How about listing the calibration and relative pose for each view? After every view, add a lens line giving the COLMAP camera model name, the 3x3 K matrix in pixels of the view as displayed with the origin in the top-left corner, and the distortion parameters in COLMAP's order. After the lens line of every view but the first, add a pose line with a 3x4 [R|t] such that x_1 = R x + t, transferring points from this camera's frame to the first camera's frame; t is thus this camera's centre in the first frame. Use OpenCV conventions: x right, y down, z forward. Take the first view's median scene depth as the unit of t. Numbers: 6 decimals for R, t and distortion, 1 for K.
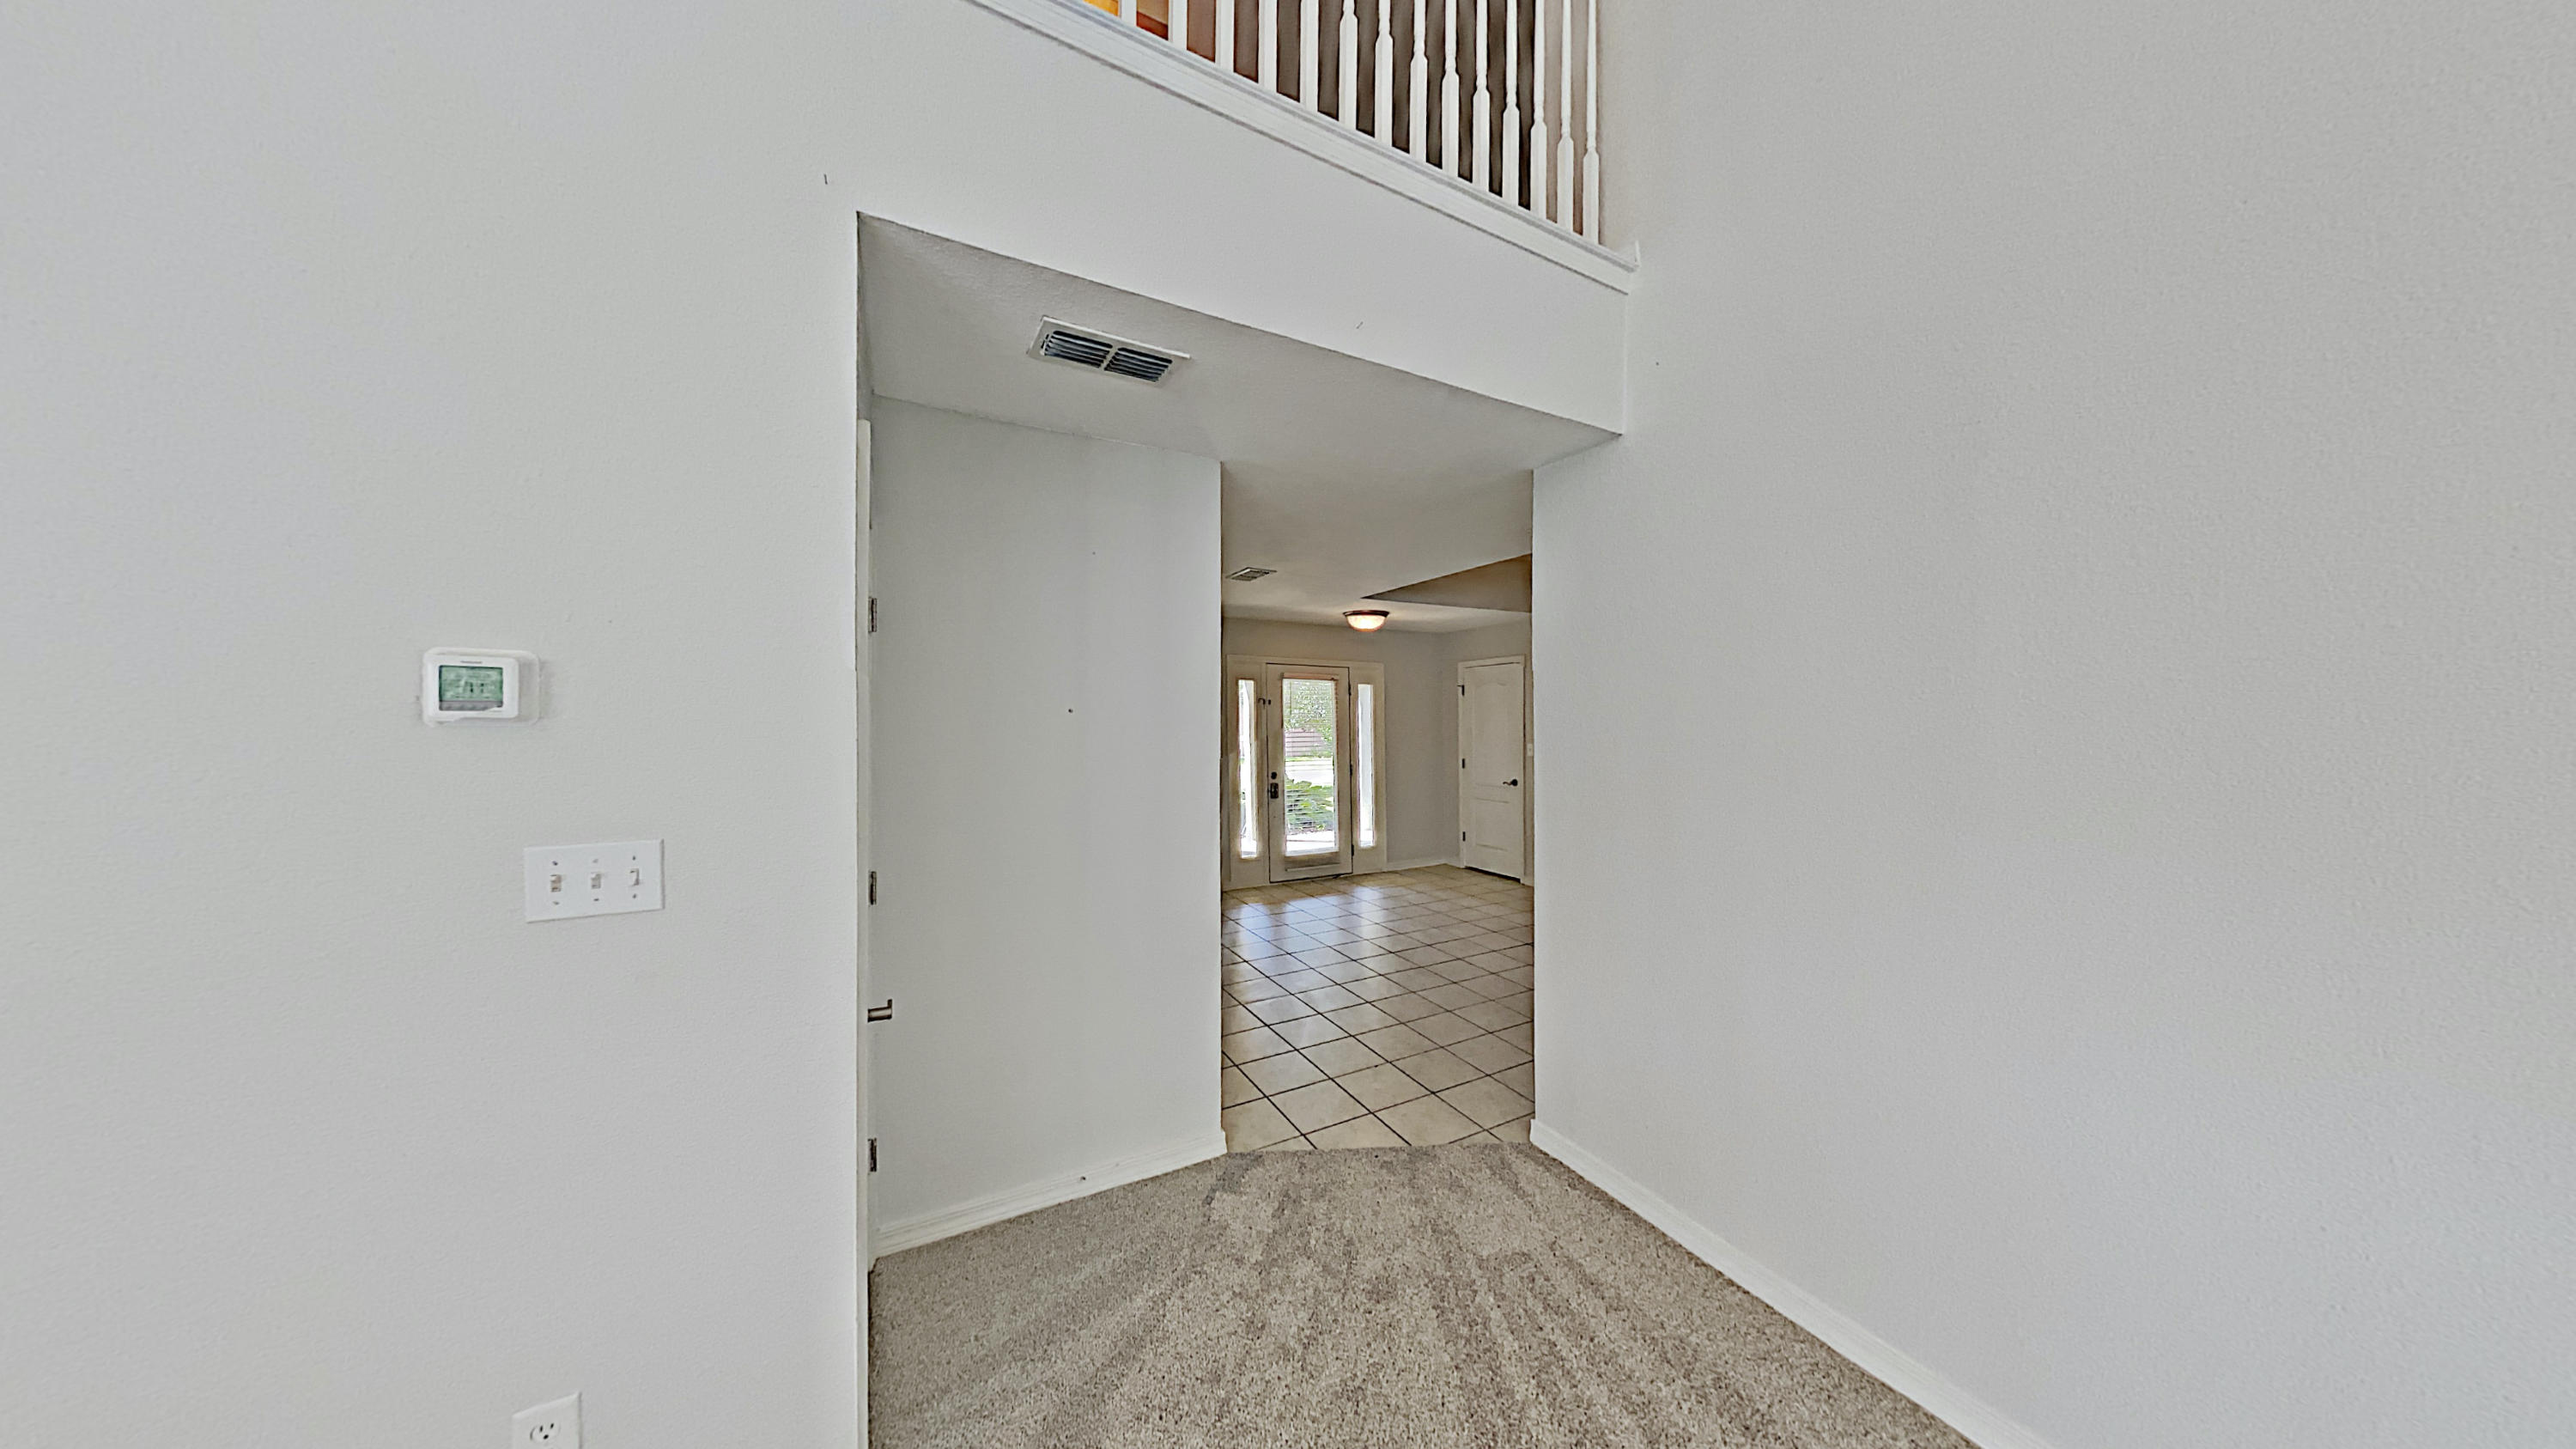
lens RADIAL K [[726.2, 0, 1288.3], [0, 726.2, 724.3], [0, 0, 1]] dist [-0.000164, 0.000033]
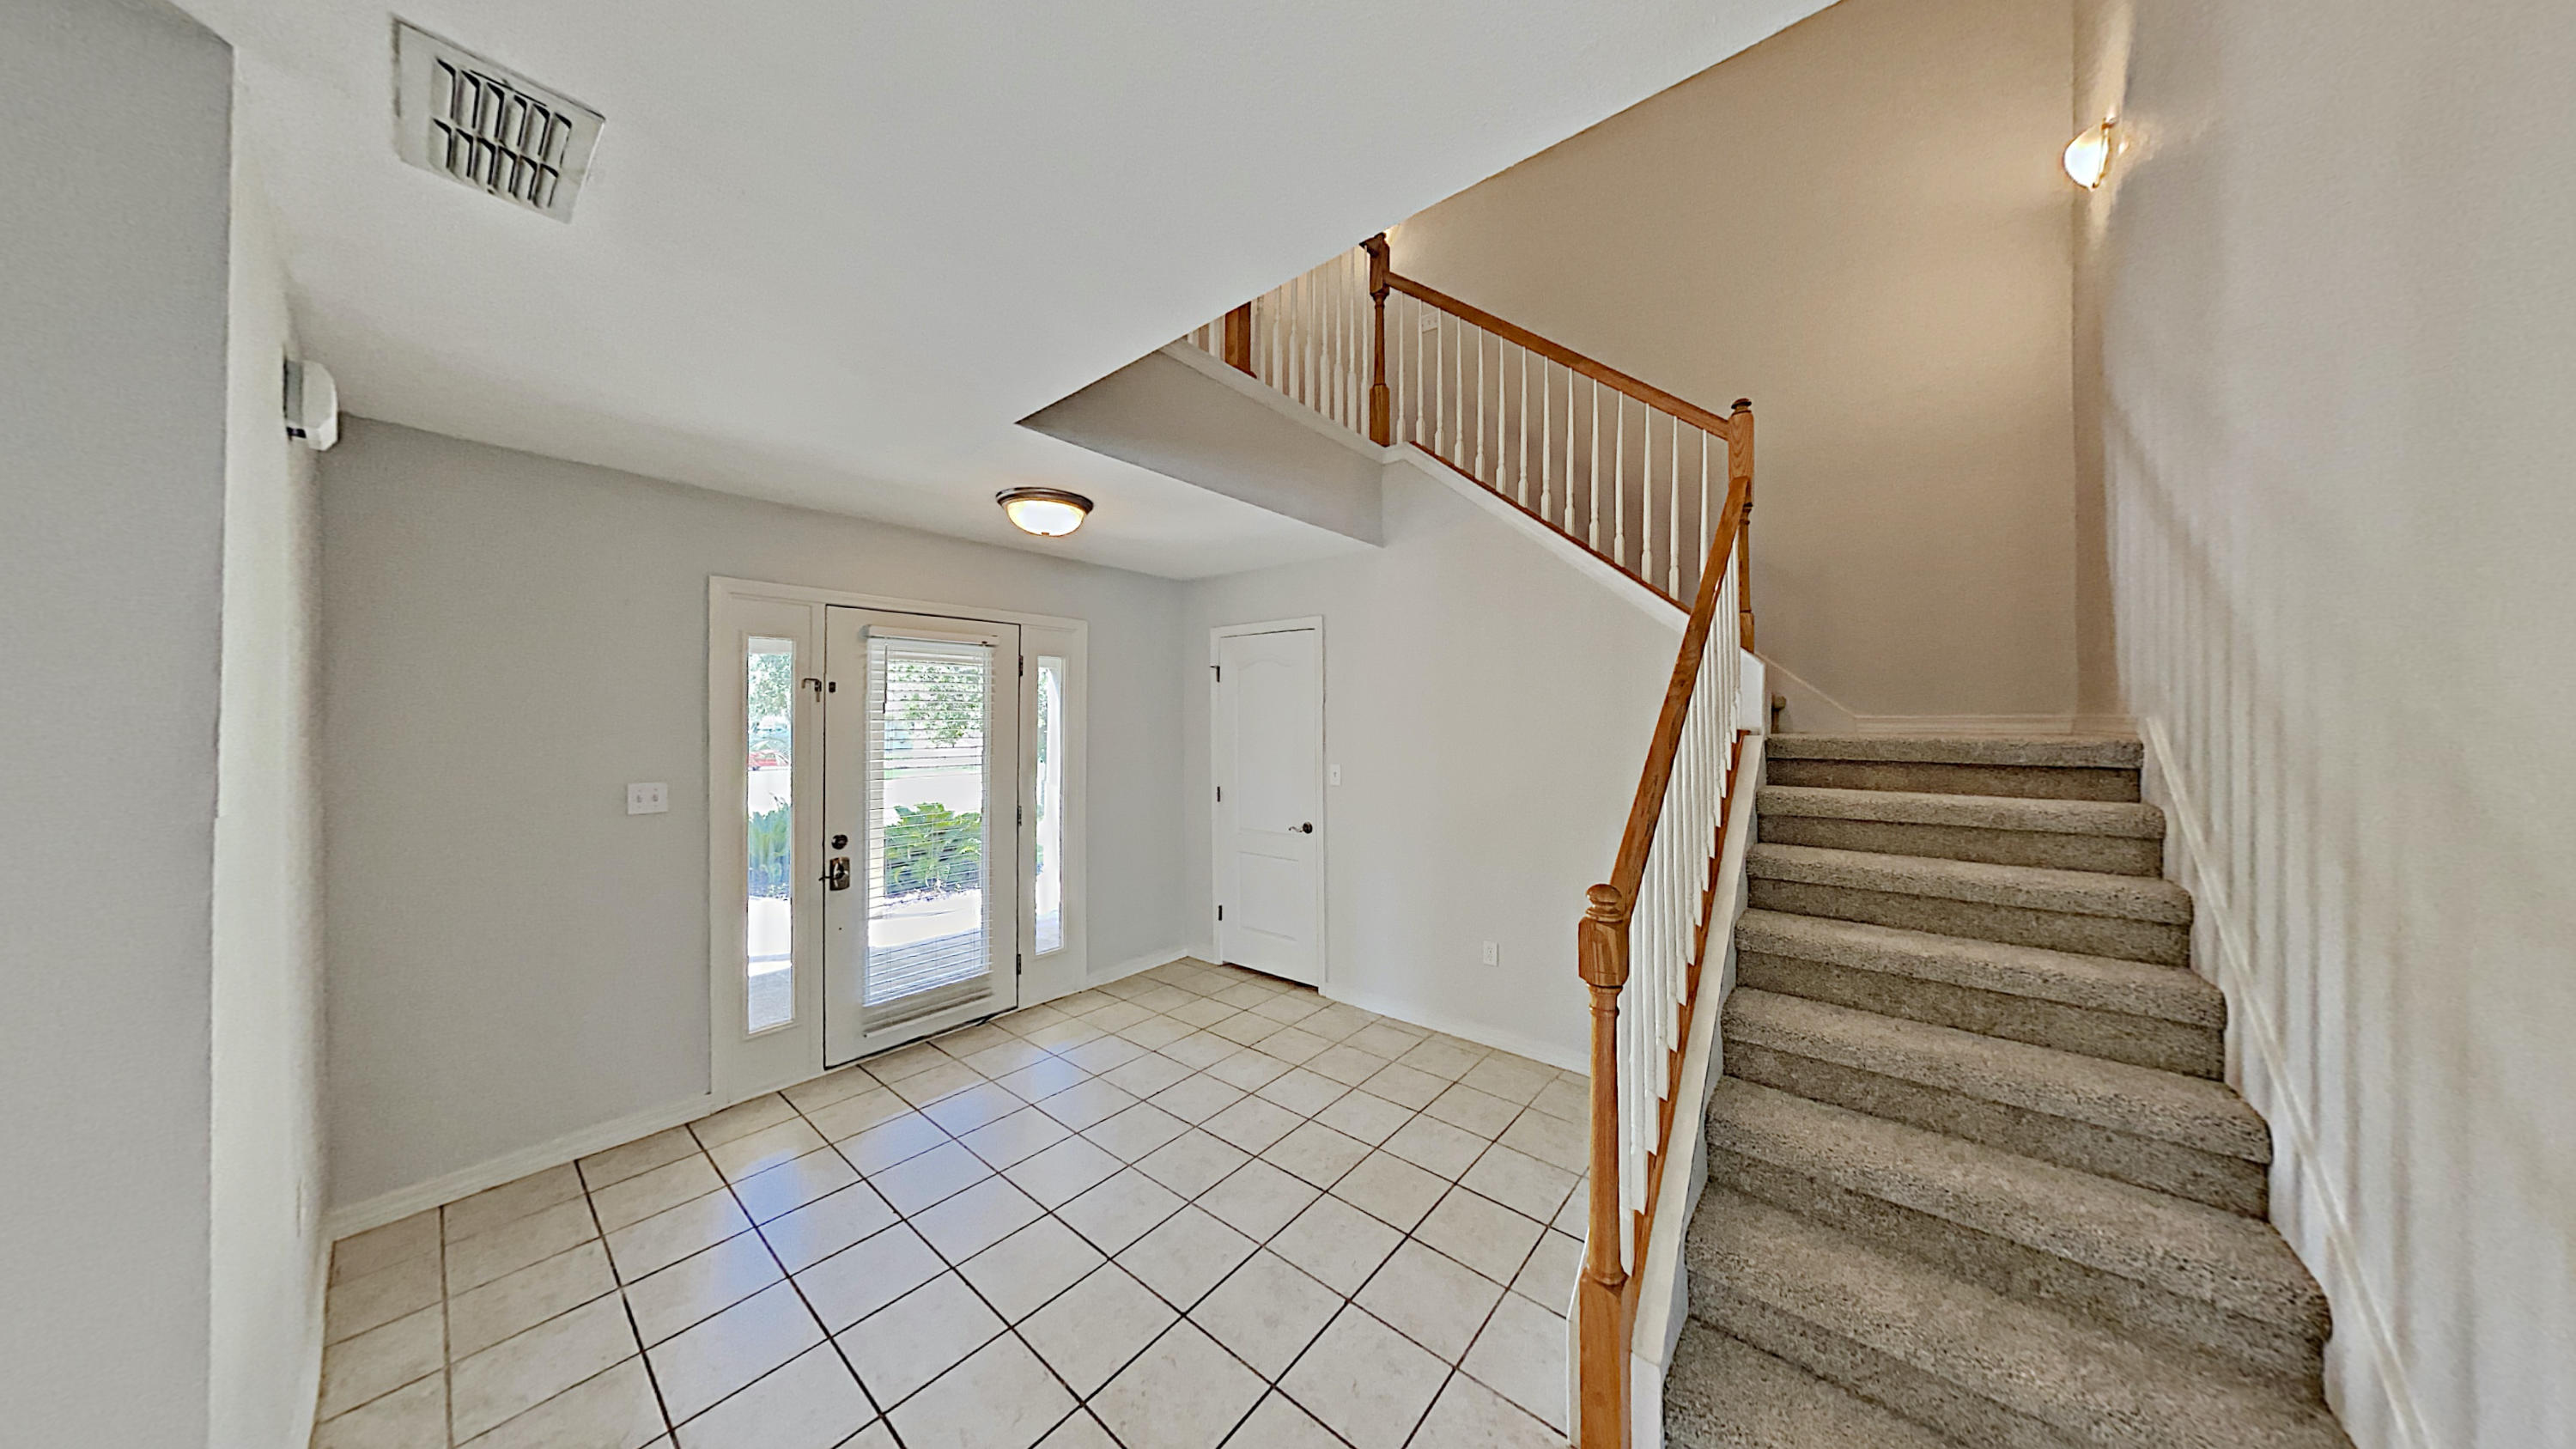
lens RADIAL K [[726.2, 0, 1288.3], [0, 726.2, 724.3], [0, 0, 1]] dist [-0.000164, 0.000033]
pose [[0.915539, 0.001600, 0.402227, 0.054401], [-0.000367, 0.999995, -0.003143, -0.003954], [-0.402230, 0.002730, 0.915535, 0.433708]]
